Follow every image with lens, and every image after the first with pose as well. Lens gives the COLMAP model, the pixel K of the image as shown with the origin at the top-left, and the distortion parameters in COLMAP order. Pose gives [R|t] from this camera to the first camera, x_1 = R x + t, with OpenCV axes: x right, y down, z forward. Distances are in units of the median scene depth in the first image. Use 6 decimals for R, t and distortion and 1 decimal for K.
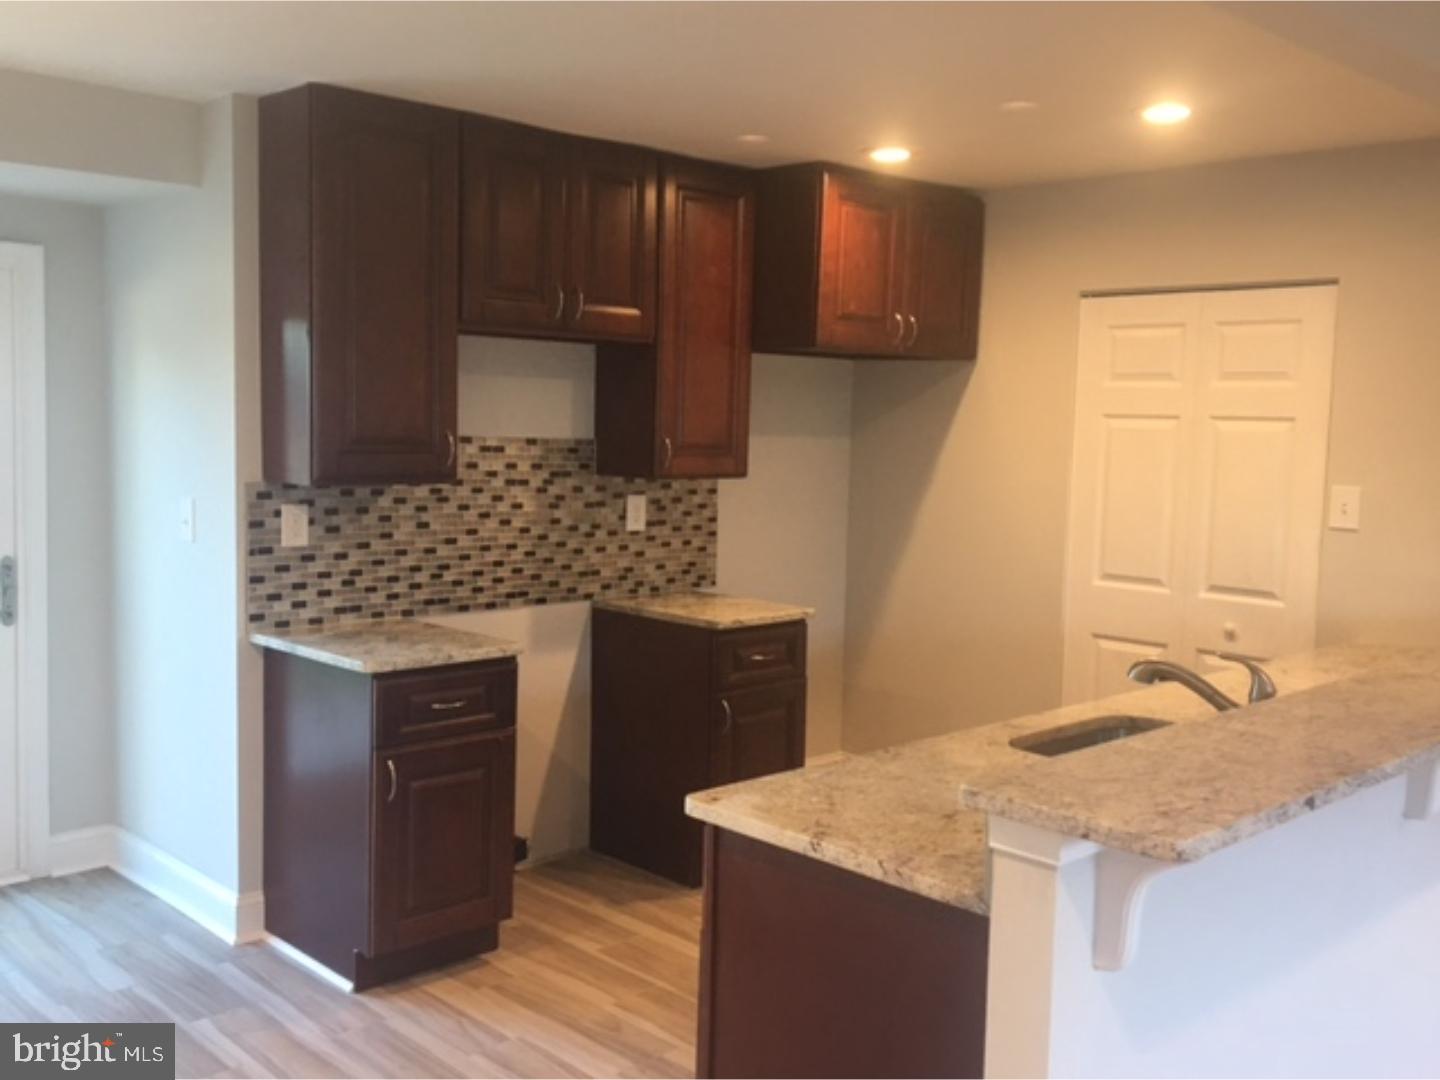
lens RADIAL K [[1365.1, 0, 726.3], [0, 1365.1, 536.8], [0, 0, 1]] dist [0.088707, -0.139831]
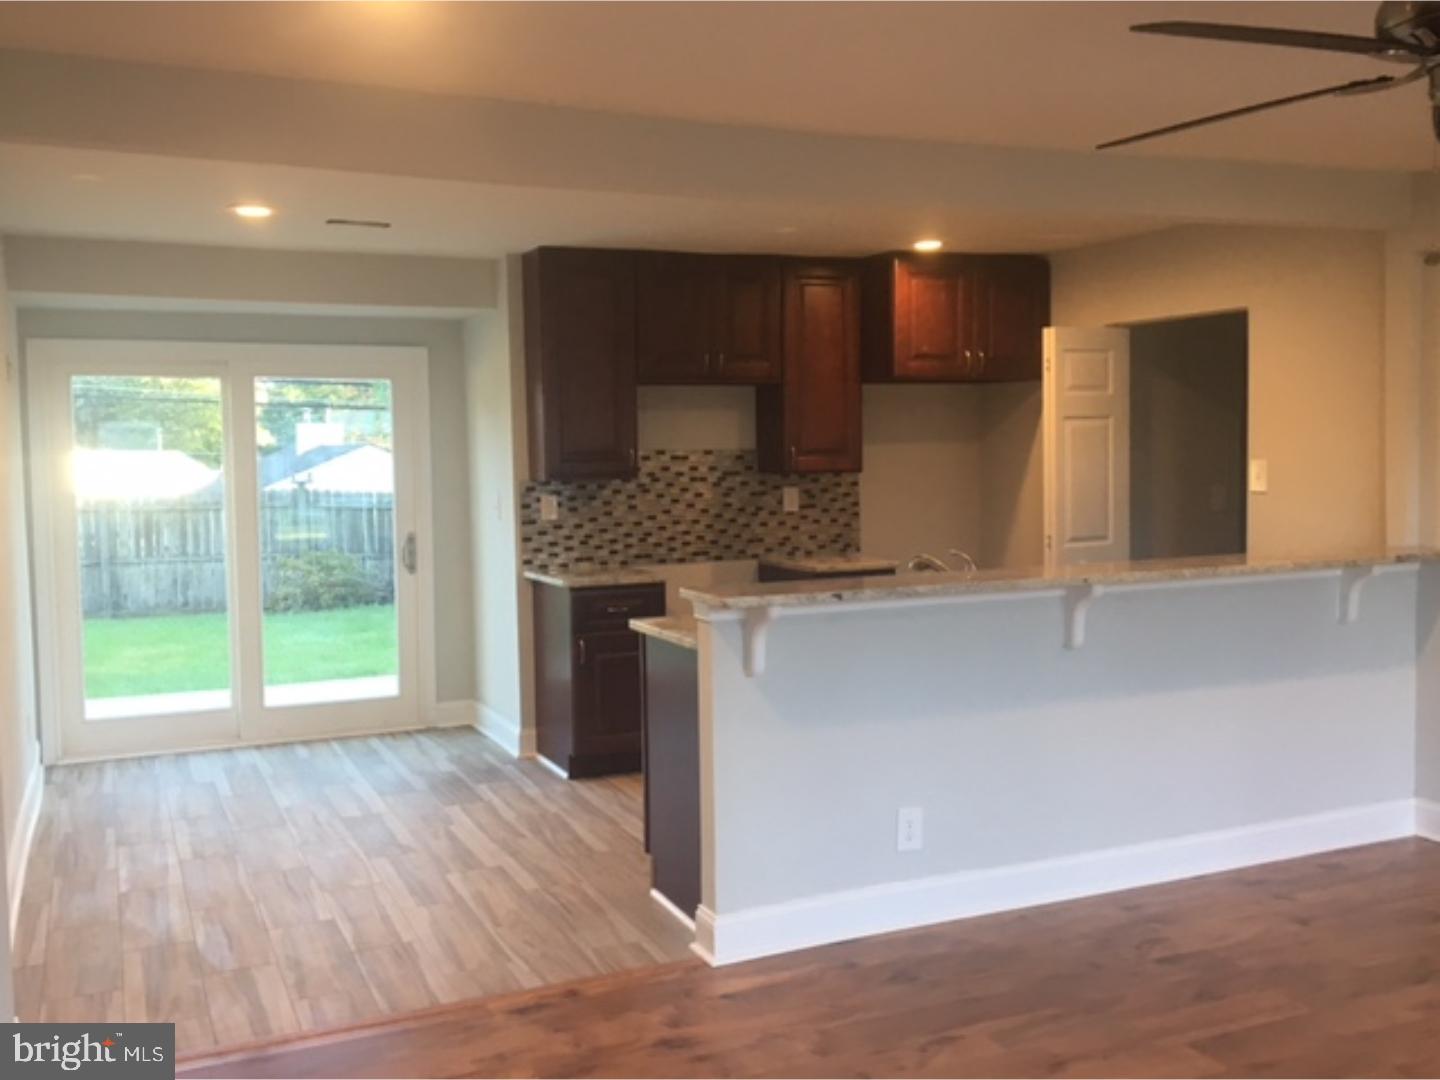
lens RADIAL K [[1365.1, 0, 726.3], [0, 1365.1, 536.8], [0, 0, 1]] dist [0.088707, -0.139831]
pose [[0.937470, -0.017332, -0.347633, 0.408297], [0.009673, 0.999671, -0.023756, 0.061383], [0.347931, 0.018908, 0.937330, -0.417090]]
